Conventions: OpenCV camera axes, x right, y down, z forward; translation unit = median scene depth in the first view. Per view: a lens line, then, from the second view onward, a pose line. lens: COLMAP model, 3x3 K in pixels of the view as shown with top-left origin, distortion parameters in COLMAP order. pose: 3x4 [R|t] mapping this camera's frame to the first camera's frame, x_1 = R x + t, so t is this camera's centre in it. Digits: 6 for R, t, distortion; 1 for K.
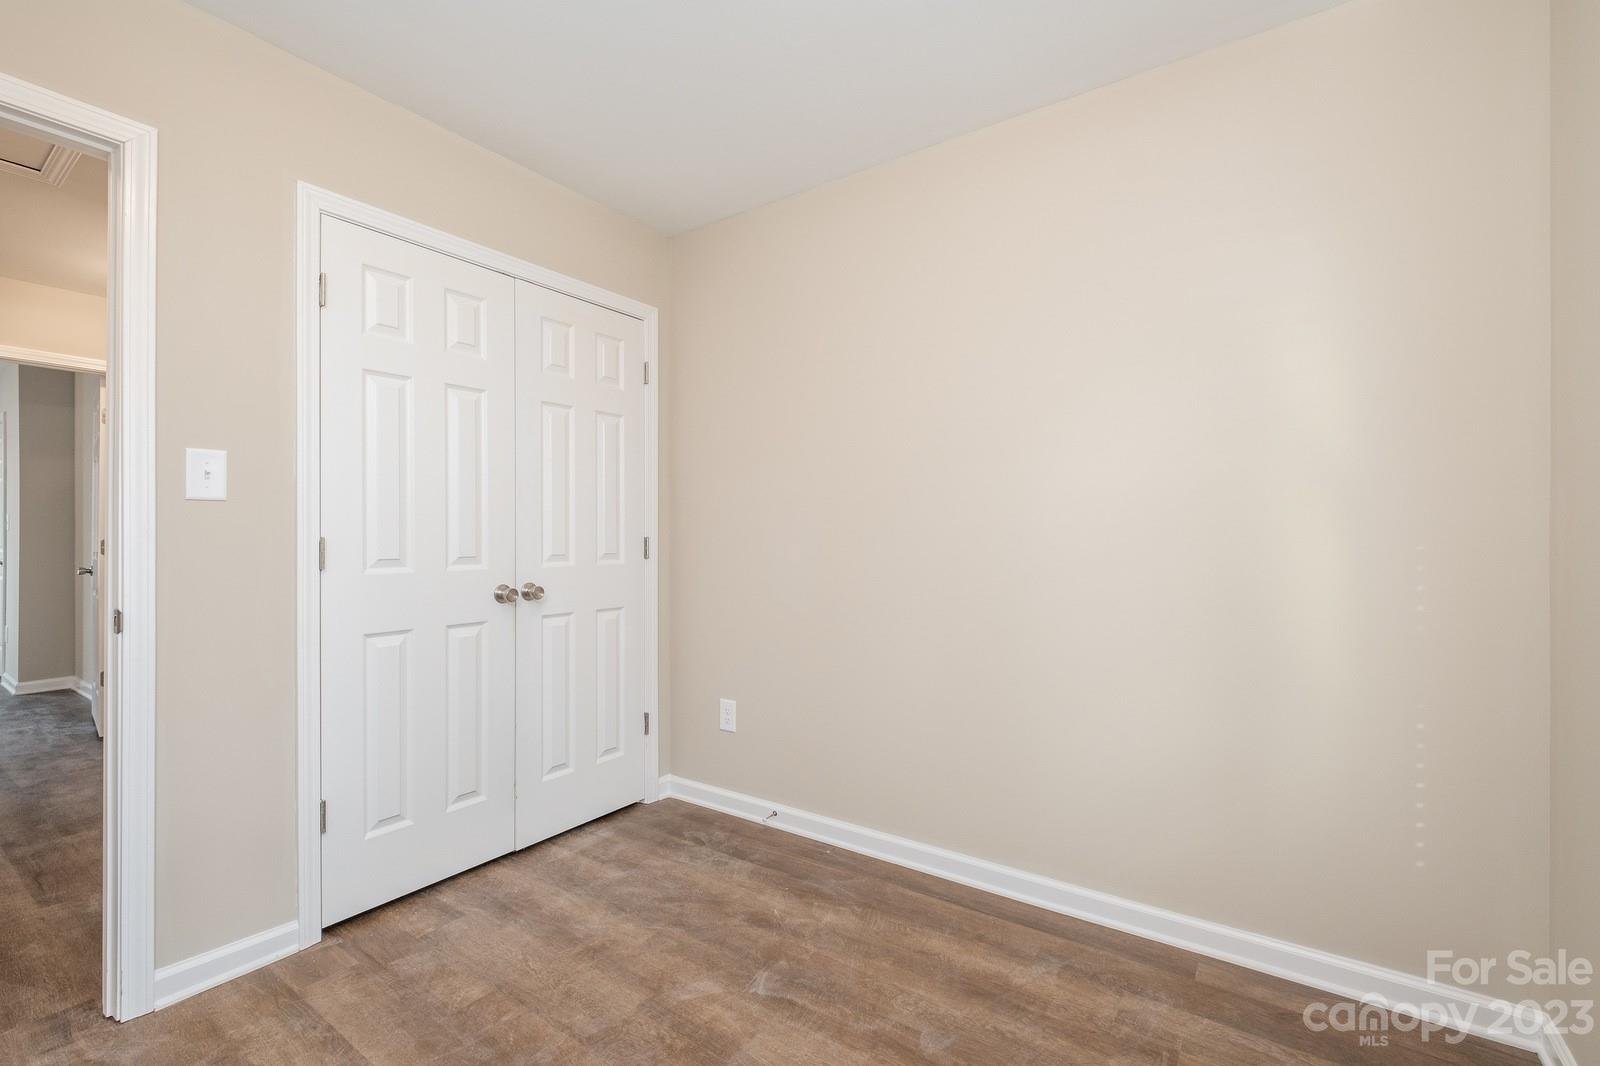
lens RADIAL K [[694.4, 0, 783.1], [0, 694.4, 534.0], [0, 0, 1]] dist [-0.001458, -0.000212]
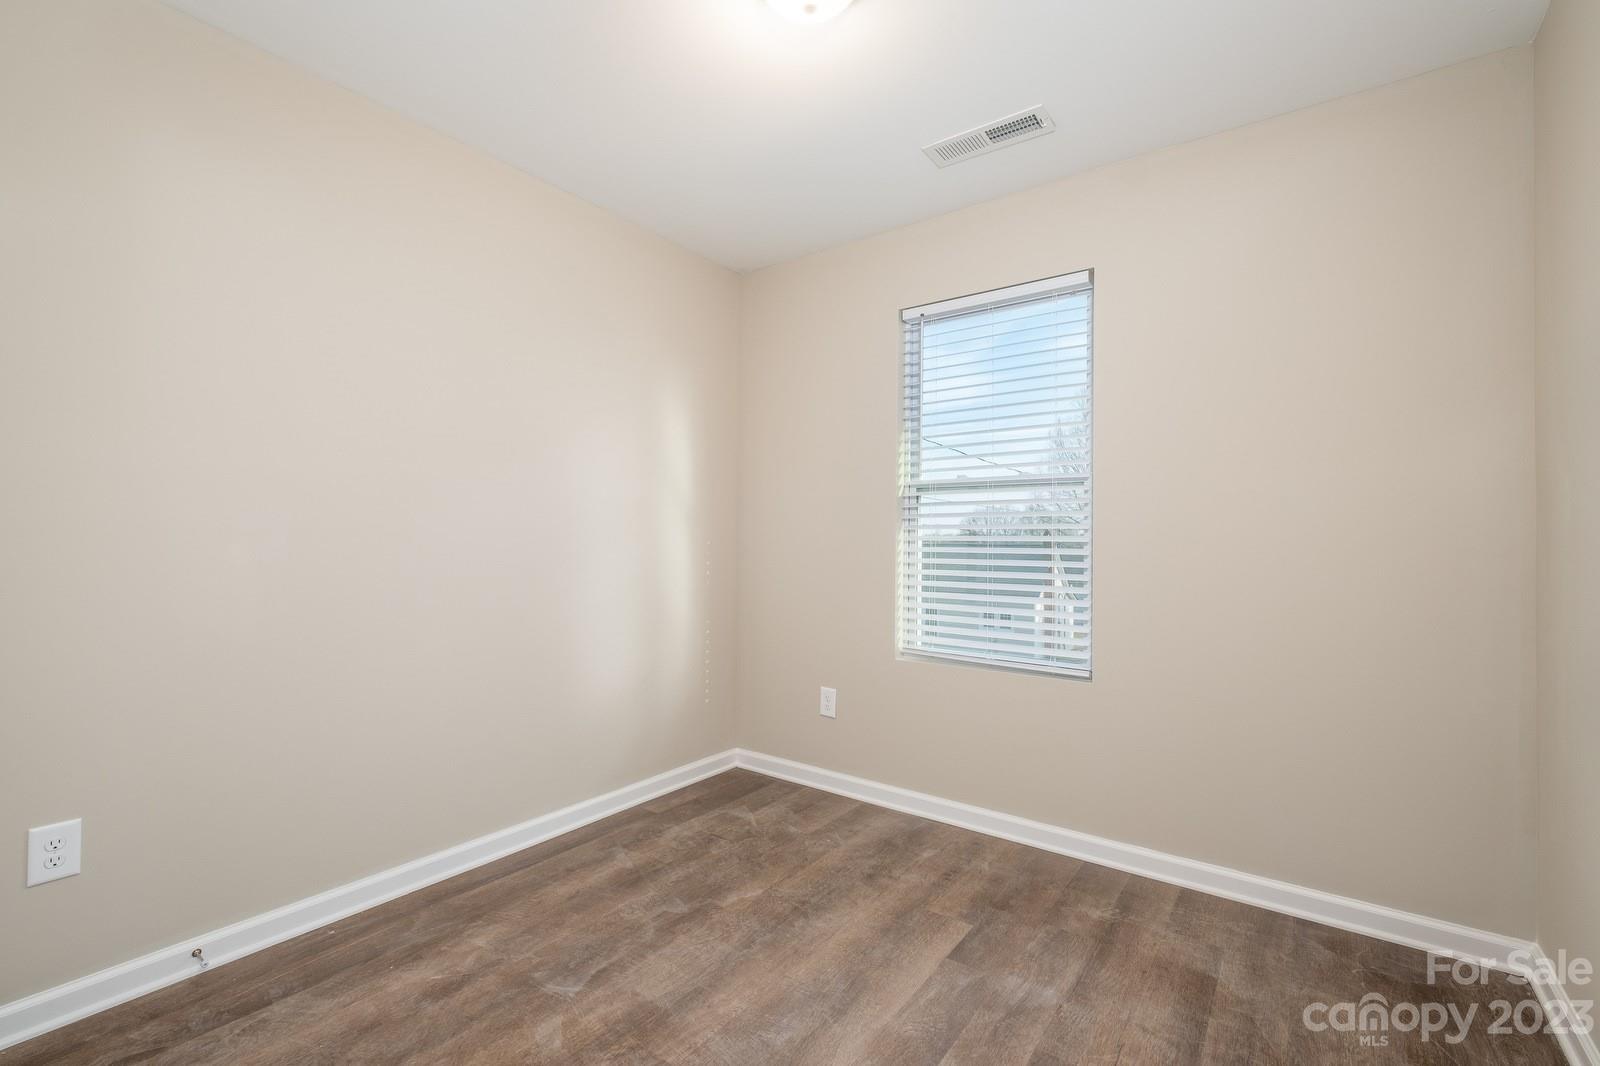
lens RADIAL K [[694.4, 0, 783.1], [0, 694.4, 534.0], [0, 0, 1]] dist [-0.001458, -0.000212]
pose [[0.040638, 0.009448, 0.999129, -0.720324], [-0.008760, 0.999920, -0.009099, 0.008728], [-0.999136, -0.008382, 0.040717, 0.471198]]
